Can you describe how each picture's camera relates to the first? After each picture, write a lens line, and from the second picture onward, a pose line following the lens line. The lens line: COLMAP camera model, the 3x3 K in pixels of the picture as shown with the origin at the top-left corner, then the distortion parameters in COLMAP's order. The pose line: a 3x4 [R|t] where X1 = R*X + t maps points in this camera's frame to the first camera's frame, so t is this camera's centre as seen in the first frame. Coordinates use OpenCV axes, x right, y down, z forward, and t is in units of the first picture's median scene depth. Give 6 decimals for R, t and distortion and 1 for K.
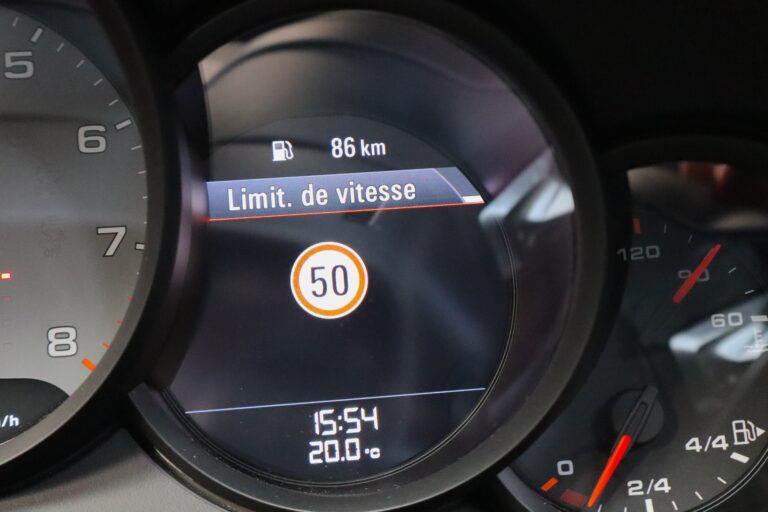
lens RADIAL K [[1139.4, 0, 412.0], [0, 1139.4, 257.5], [0, 0, 1]] dist [-0.071375, 0.000000]
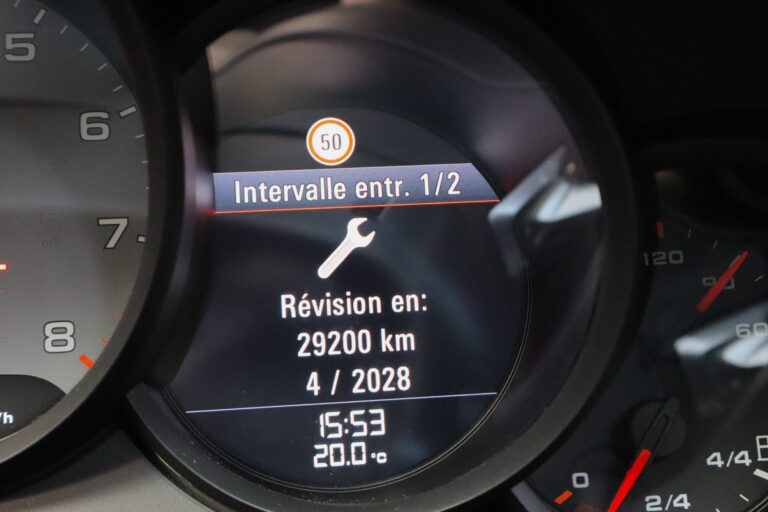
lens RADIAL K [[1067.2, 0, 411.6], [0, 1067.2, 258.7], [0, 0, 1]] dist [-0.079136, 0.000000]
pose [[0.999746, 0.022402, 0.002503, -0.013920], [-0.022441, 0.999601, 0.017167, -0.014090], [-0.002117, -0.017219, 0.999850, 0.103200]]
